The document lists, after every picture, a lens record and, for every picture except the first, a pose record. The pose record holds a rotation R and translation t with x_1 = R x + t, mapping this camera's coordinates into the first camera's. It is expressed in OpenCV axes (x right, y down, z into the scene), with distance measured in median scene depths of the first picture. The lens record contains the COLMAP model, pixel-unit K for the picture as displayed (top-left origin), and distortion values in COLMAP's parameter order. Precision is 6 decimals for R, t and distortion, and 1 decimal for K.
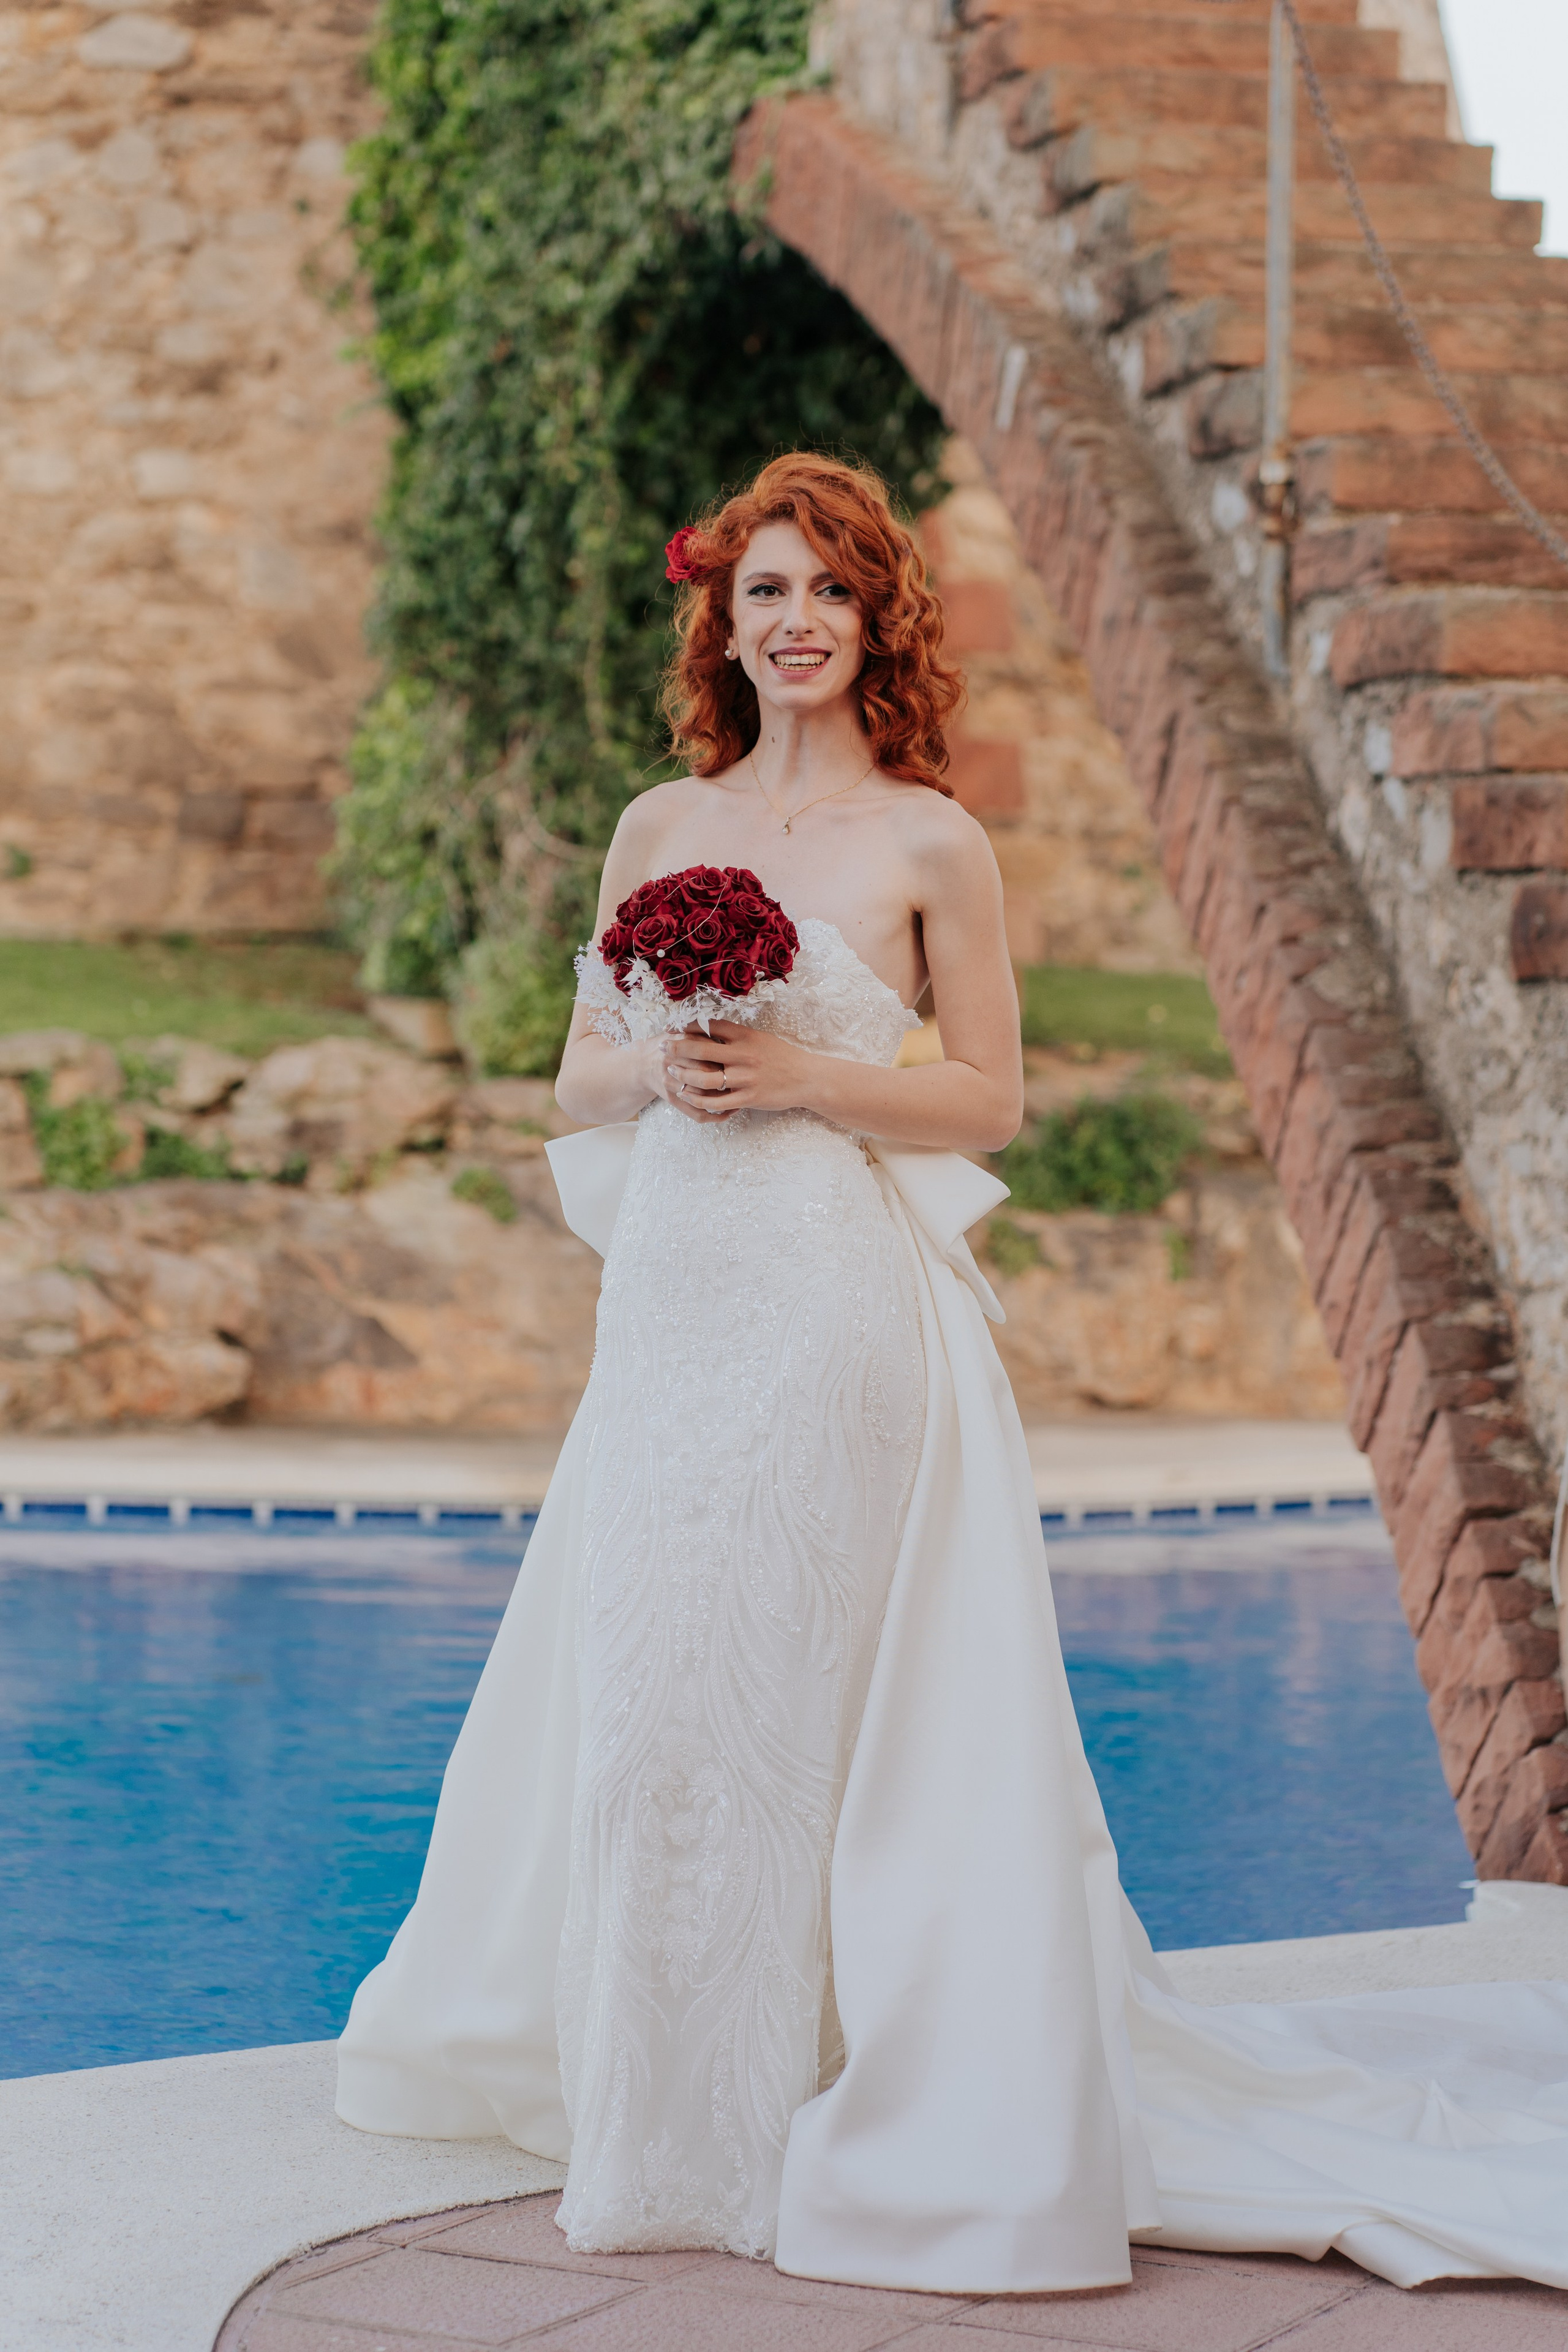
lens RADIAL K [[5439.7, 0, 784.0], [0, 5439.7, 1176.0], [0, 0, 1]] dist [0.087678, -2.246992]
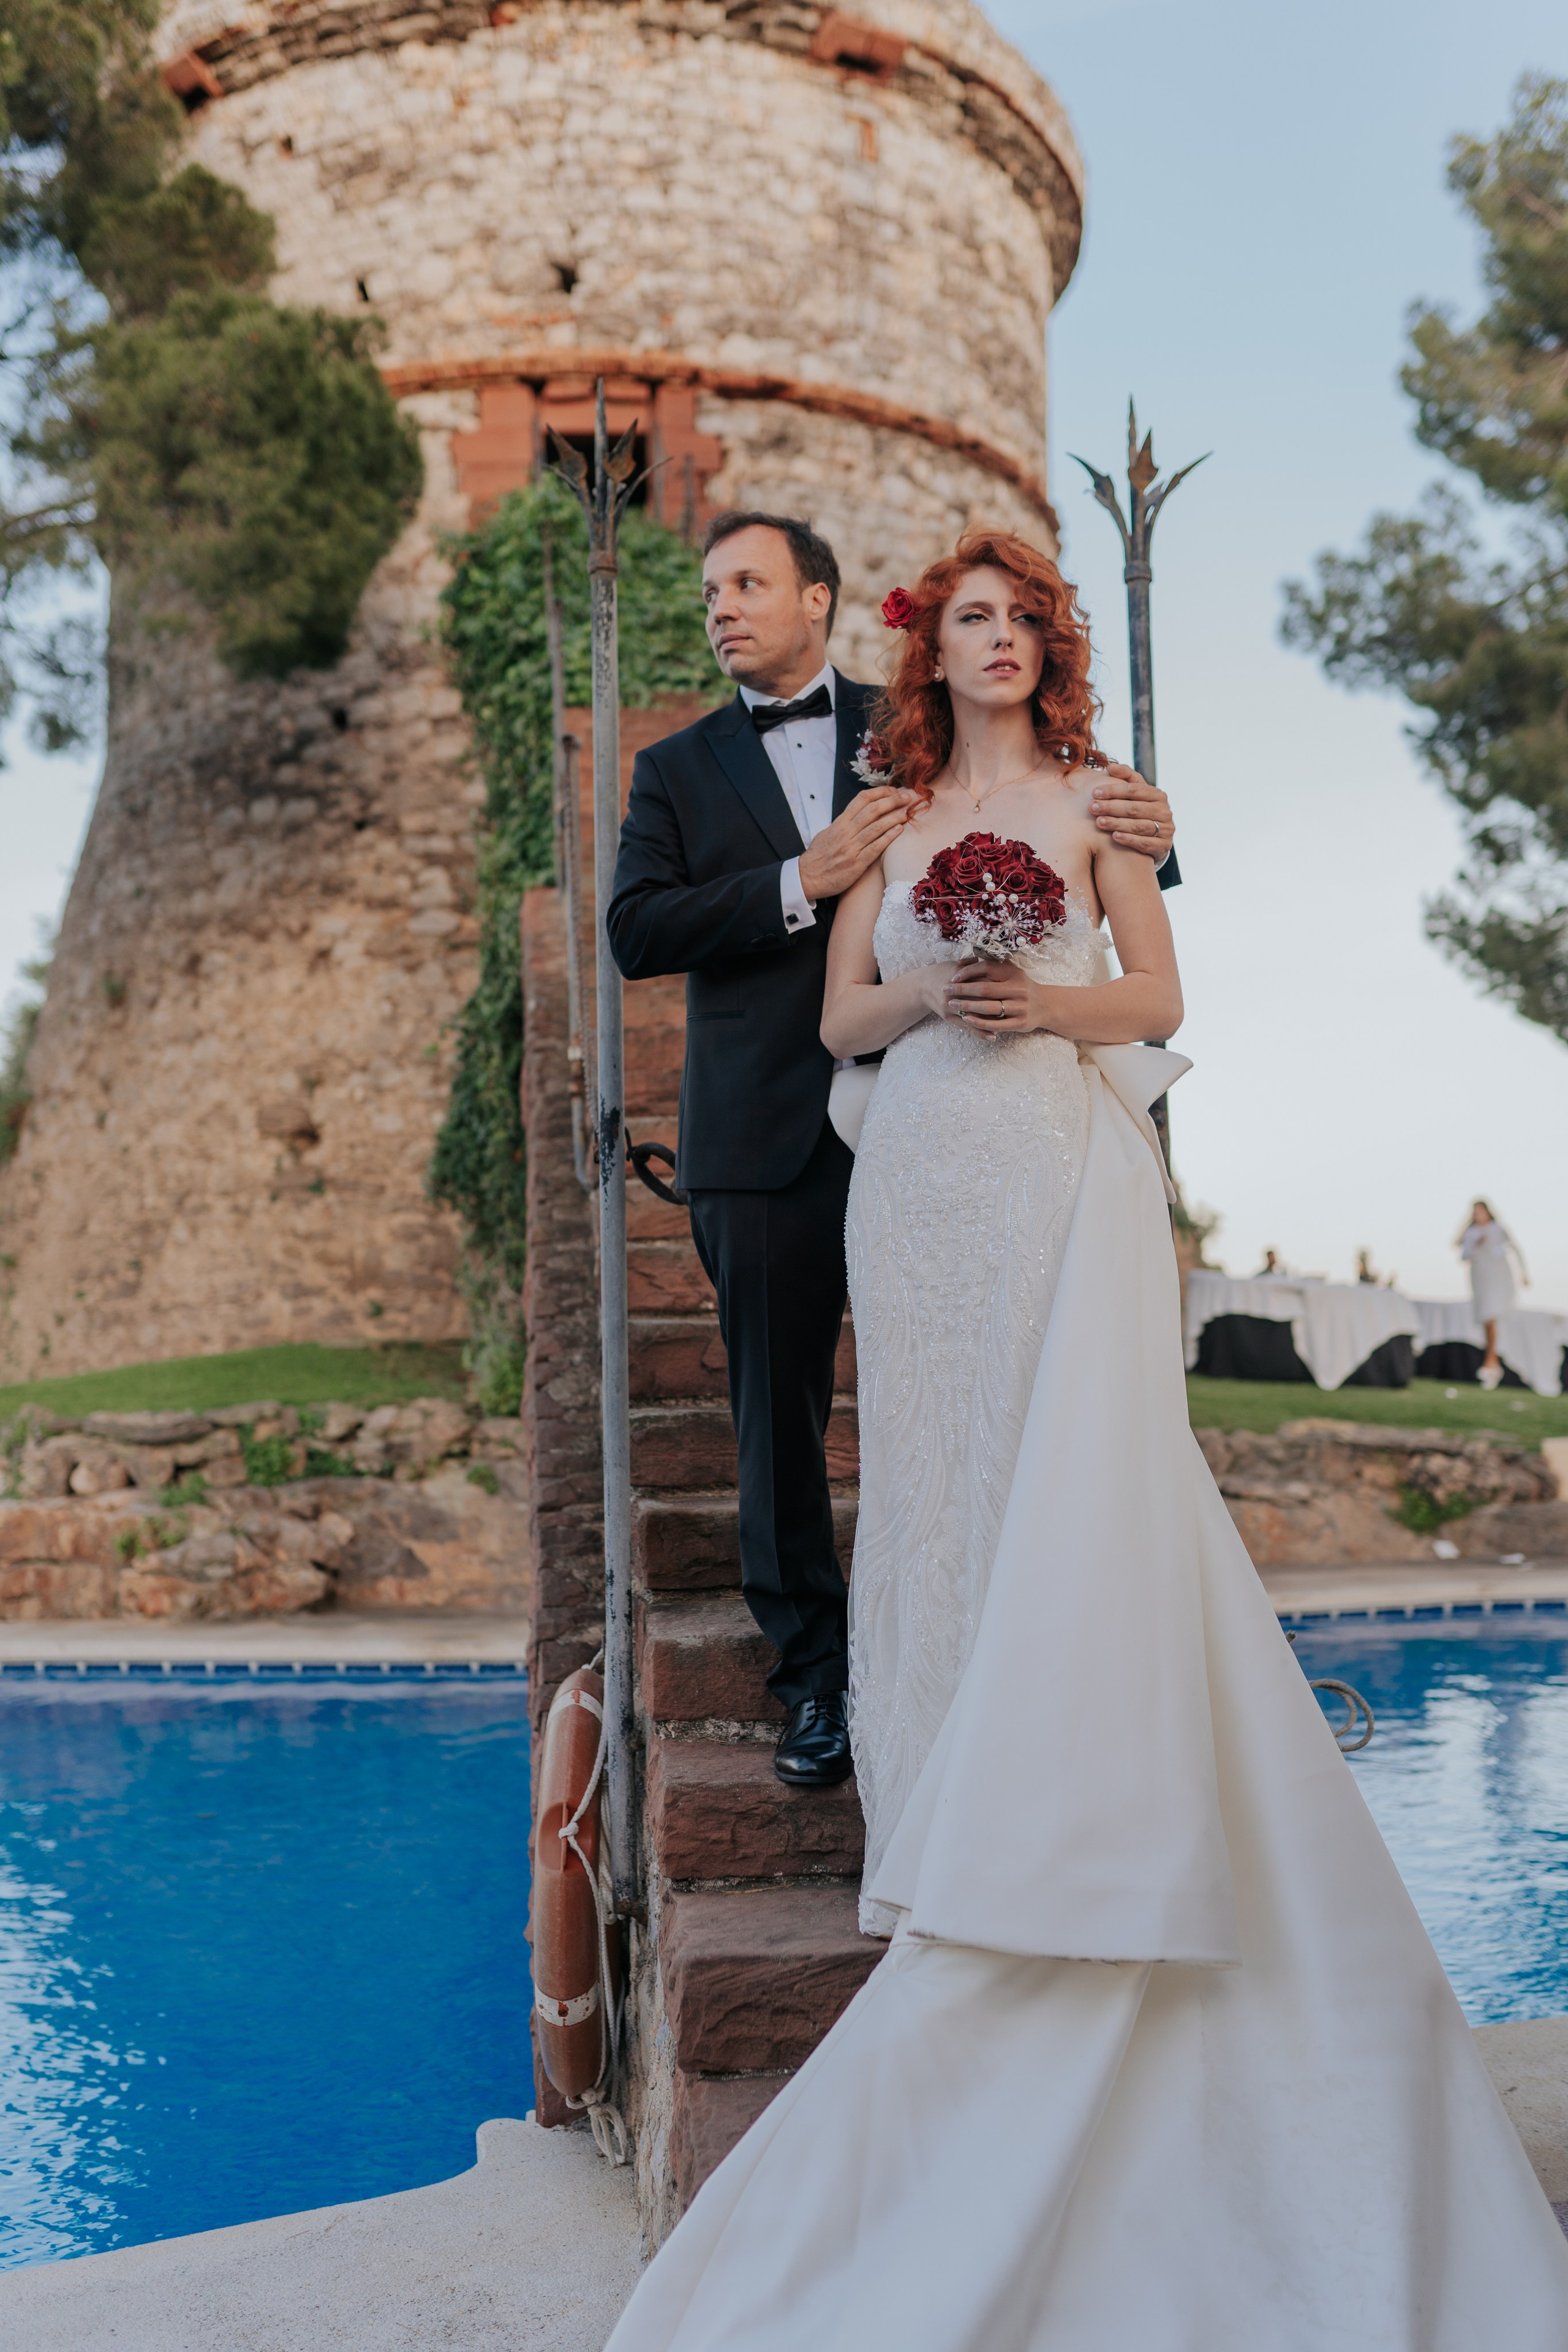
lens RADIAL K [[2219.6, 0, 784.0], [0, 2219.6, 1176.0], [0, 0, 1]] dist [-0.069874, 0.088022]
pose [[0.995805, -0.045775, -0.079227, 0.126245], [0.037033, 0.993406, -0.108499, -0.015265], [0.083671, 0.105110, 0.990934, 0.244519]]
